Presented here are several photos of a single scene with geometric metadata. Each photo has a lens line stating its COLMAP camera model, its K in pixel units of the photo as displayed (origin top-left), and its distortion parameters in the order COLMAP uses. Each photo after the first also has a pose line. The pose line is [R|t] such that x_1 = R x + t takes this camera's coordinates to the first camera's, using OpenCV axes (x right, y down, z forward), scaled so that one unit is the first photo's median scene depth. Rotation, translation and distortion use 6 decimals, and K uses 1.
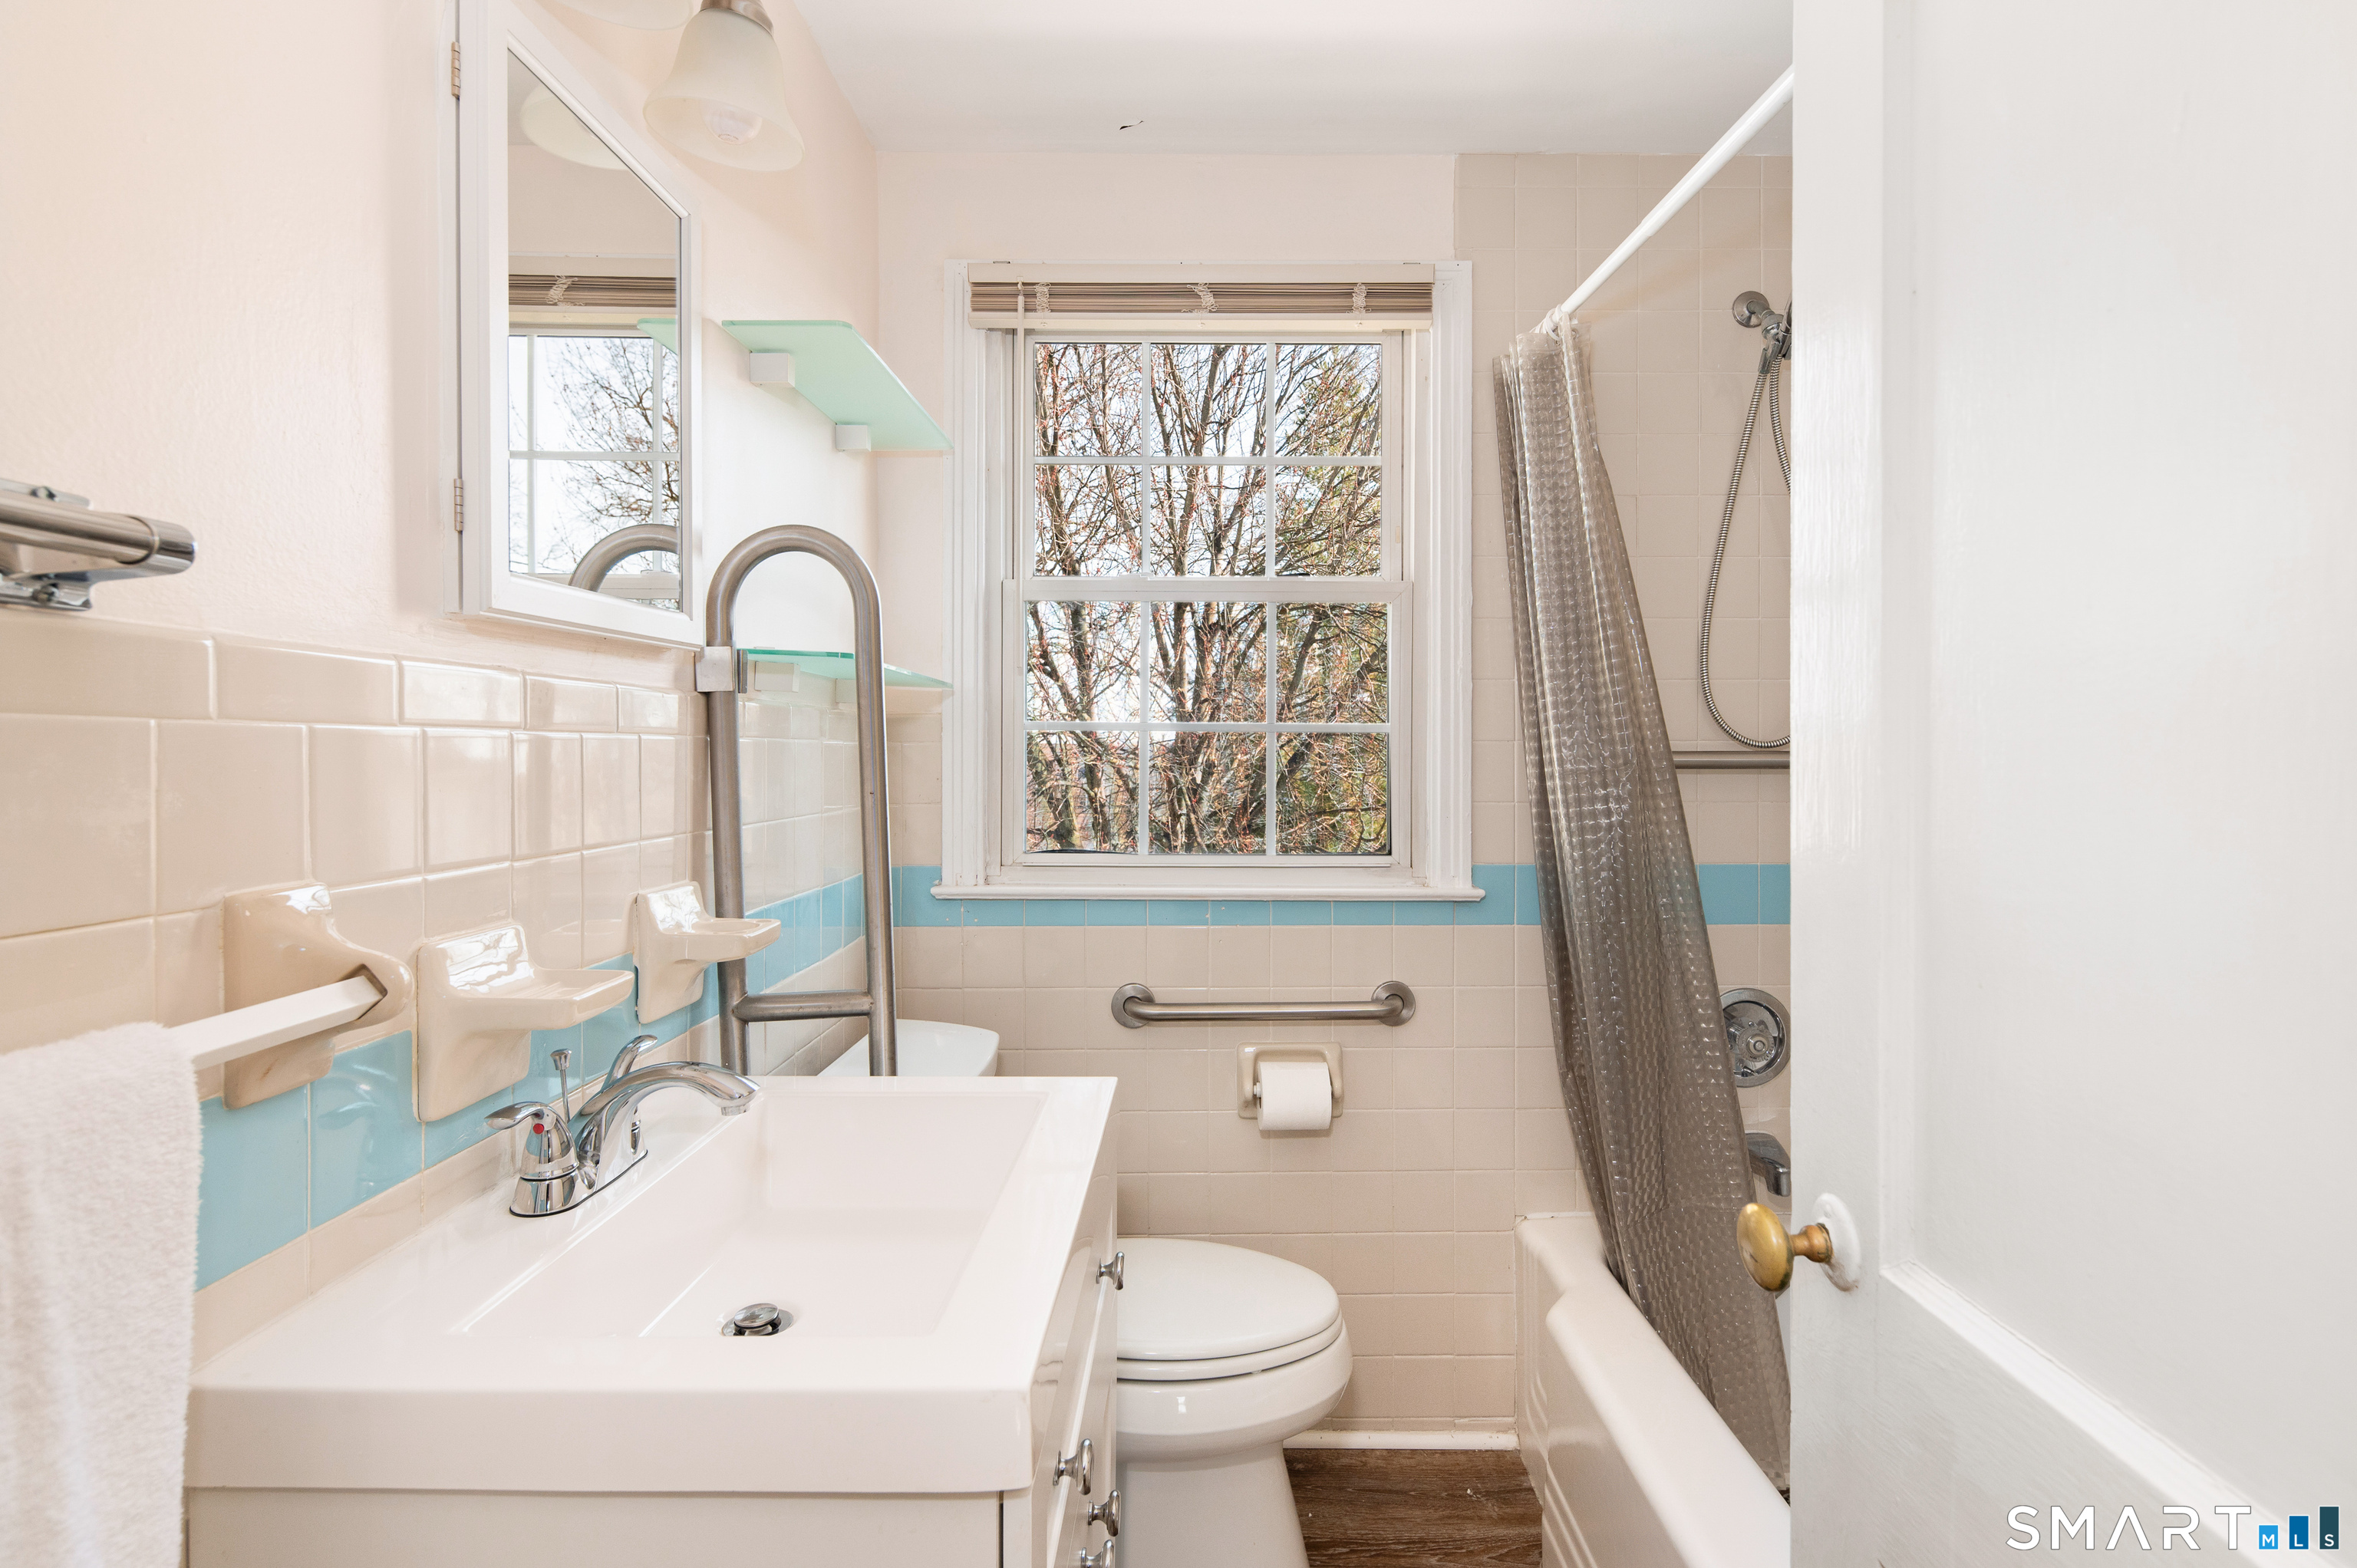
lens RADIAL K [[1151.8, 0, 1193.5], [0, 1151.8, 764.9], [0, 0, 1]] dist [0.009616, -0.005387]
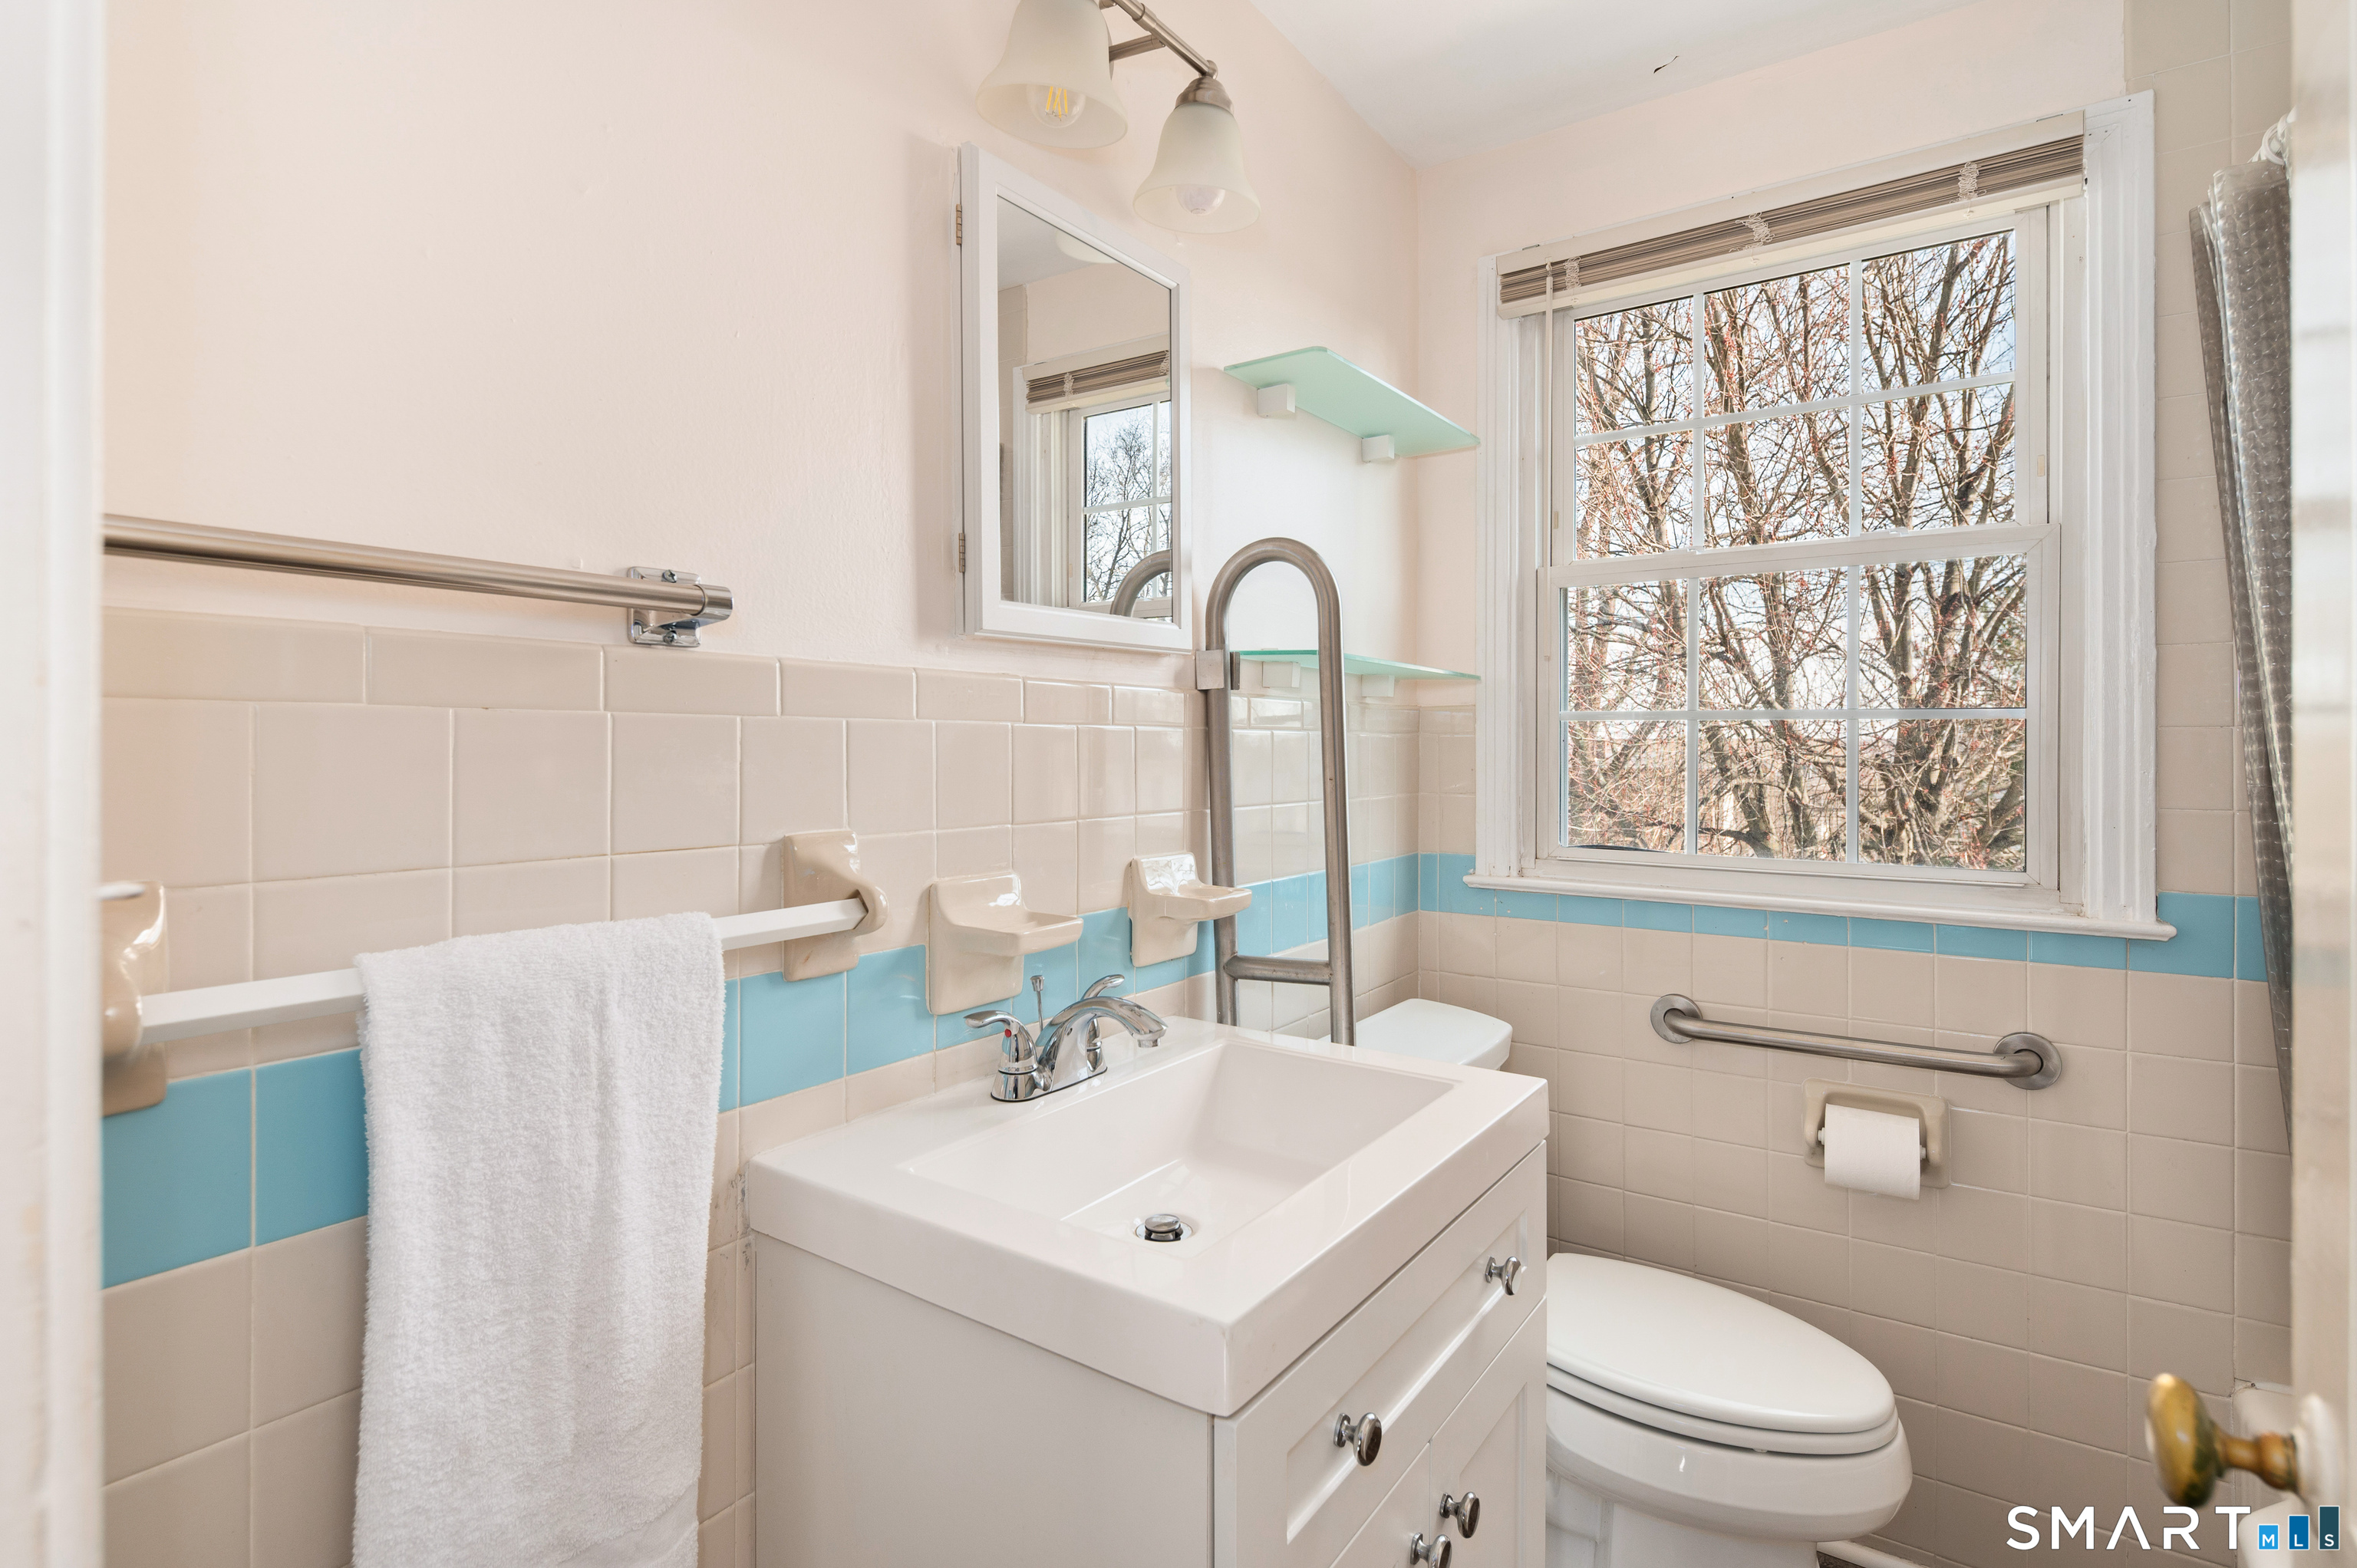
lens RADIAL K [[1151.8, 0, 1247.2], [0, 1151.8, 757.4], [0, 0, 1]] dist [0.009616, -0.005387]
pose [[0.824667, 0.005078, -0.565595, 0.248232], [-0.007215, 0.999973, -0.001542, 0.006009], [0.565572, 0.005352, 0.824681, 0.063096]]
